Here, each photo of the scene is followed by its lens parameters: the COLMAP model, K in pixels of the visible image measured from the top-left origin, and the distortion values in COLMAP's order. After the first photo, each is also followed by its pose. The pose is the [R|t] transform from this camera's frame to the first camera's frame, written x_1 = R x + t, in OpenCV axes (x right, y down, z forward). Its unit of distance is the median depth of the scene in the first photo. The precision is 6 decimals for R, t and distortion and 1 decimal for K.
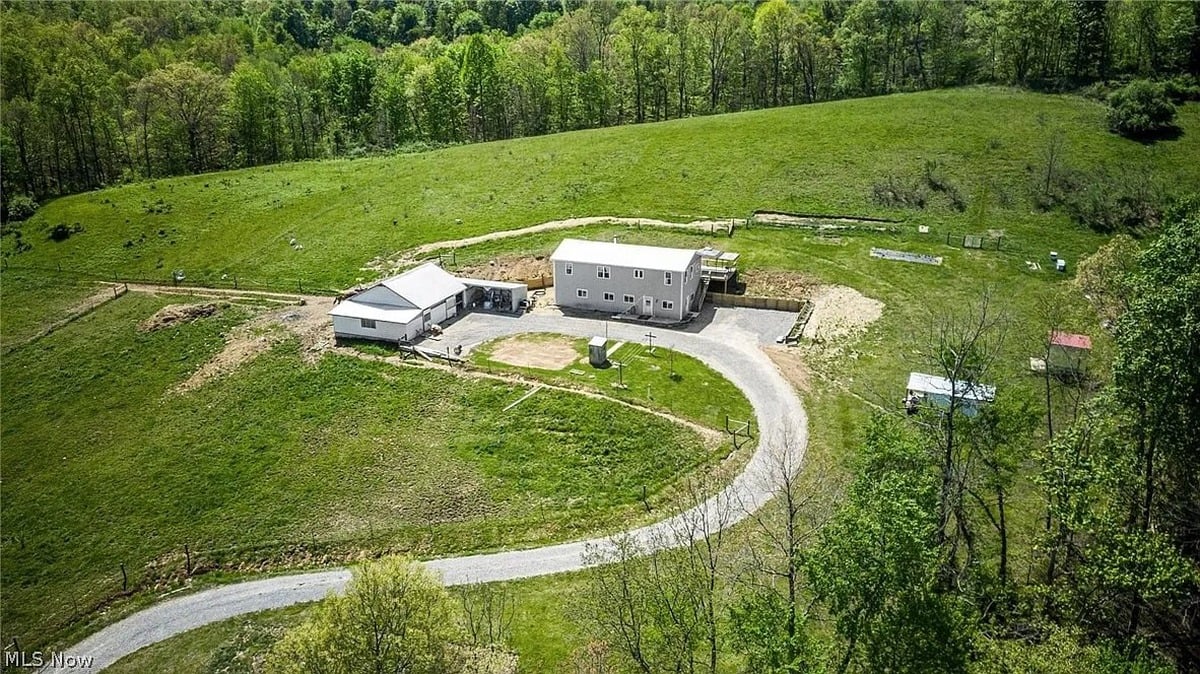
lens RADIAL K [[894.8, 0, 600.0], [0, 894.8, 337.0], [0, 0, 1]] dist [0.072324, -0.080277]
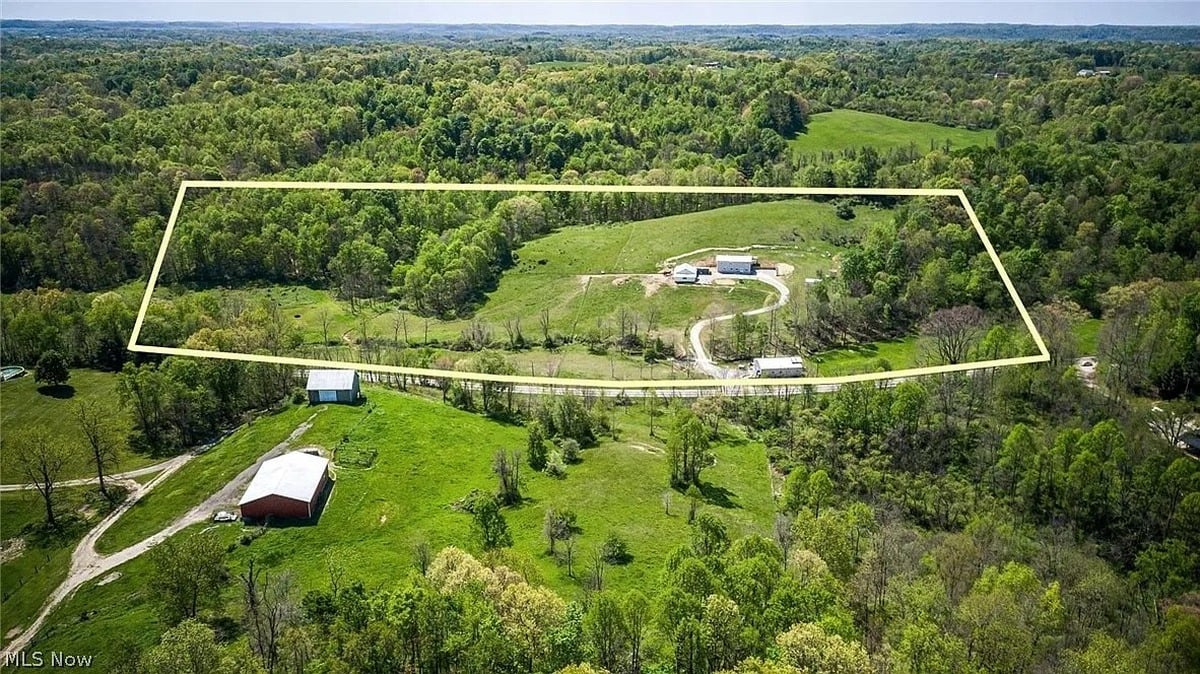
lens RADIAL K [[894.8, 0, 600.0], [0, 894.8, 337.0], [0, 0, 1]] dist [0.072324, -0.080277]
pose [[0.967727, -0.079029, 0.239290, -1.577401], [0.077322, 0.996869, 0.016530, 0.151992], [-0.239847, 0.002506, 0.970807, -2.843554]]
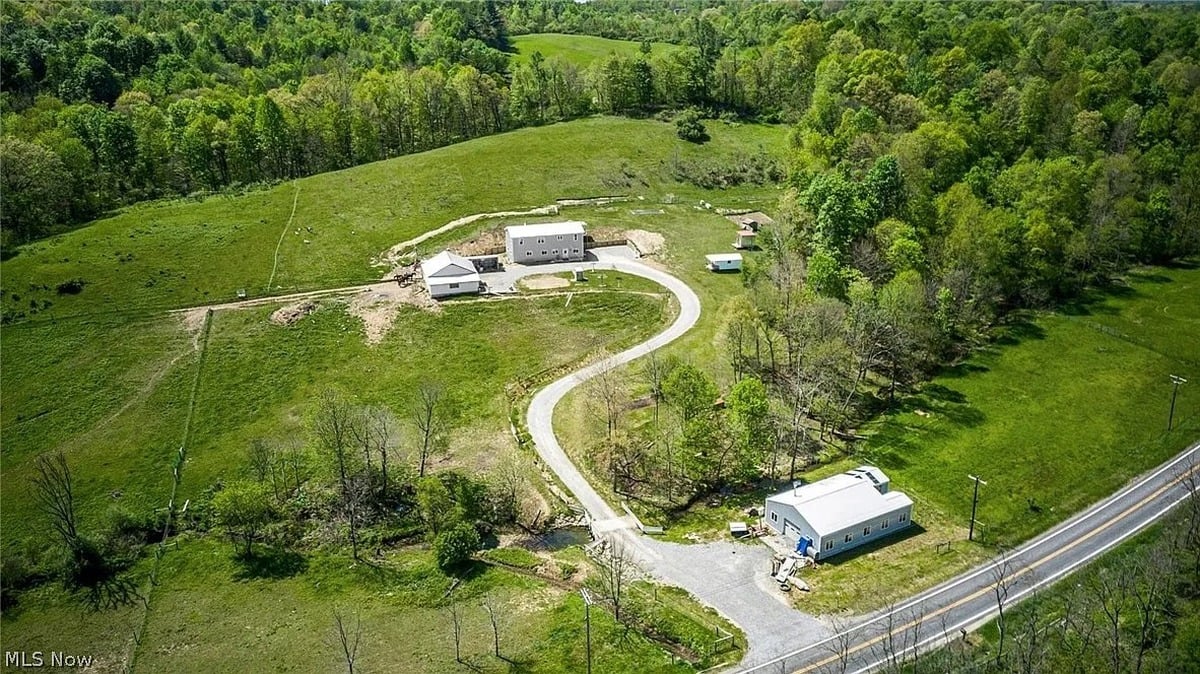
lens RADIAL K [[894.8, 0, 600.0], [0, 894.8, 337.0], [0, 0, 1]] dist [0.072324, -0.080277]
pose [[0.786656, -0.213304, 0.579373, -1.016790], [0.205239, 0.975401, 0.080439, 0.000842], [-0.582279, 0.055632, 0.811083, -0.580337]]
